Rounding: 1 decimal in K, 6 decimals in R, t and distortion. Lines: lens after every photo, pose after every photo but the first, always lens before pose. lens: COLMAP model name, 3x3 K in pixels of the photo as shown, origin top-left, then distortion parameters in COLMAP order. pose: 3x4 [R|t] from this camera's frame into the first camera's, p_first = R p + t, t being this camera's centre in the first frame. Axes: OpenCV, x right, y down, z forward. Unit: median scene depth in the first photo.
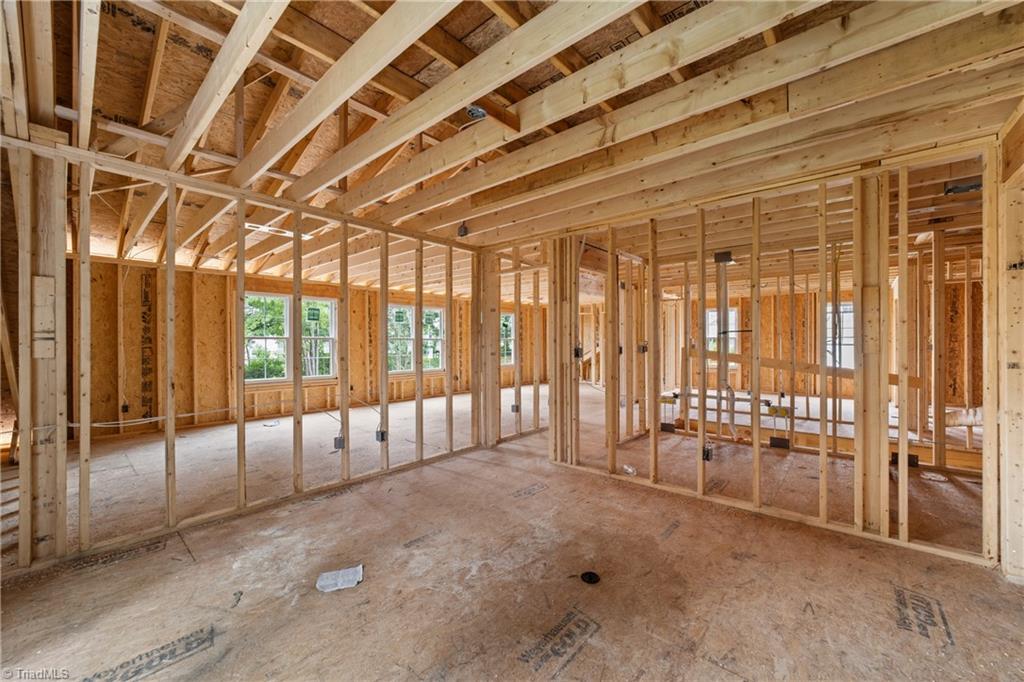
lens RADIAL K [[393.7, 0, 512.8], [0, 393.7, 343.0], [0, 0, 1]] dist [-0.011077, 0.000114]
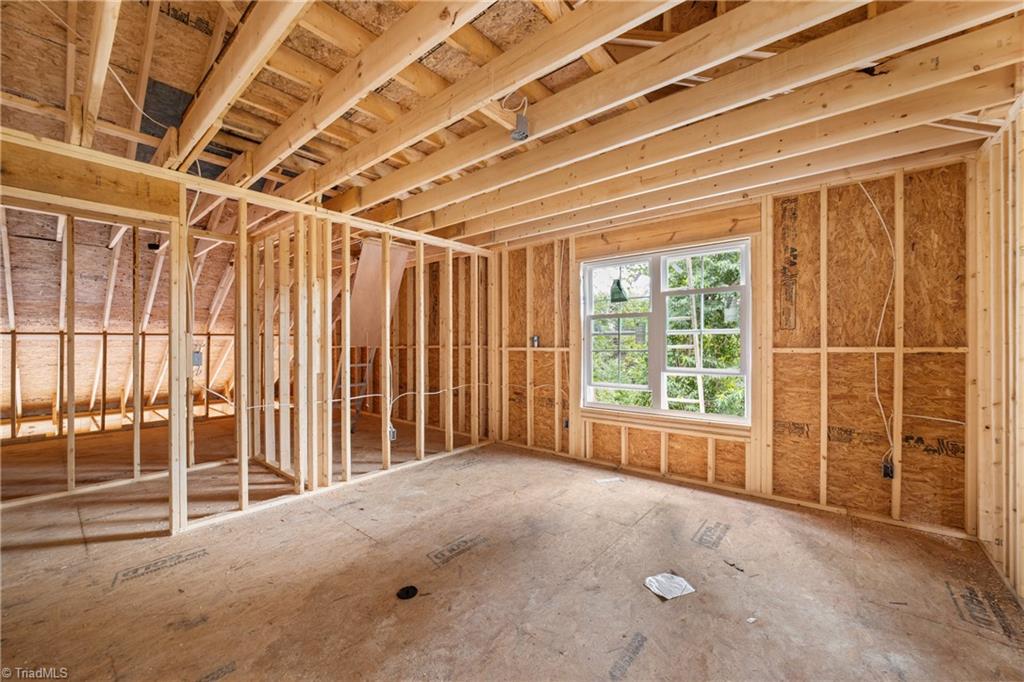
lens RADIAL K [[393.7, 0, 511.6], [0, 393.7, 342.6], [0, 0, 1]] dist [-0.011077, 0.000114]
pose [[-0.999836, 0.008053, -0.016227, -0.041215], [0.008088, 0.999965, -0.002084, 0.002279], [0.016210, -0.002214, -0.999866, 1.886359]]
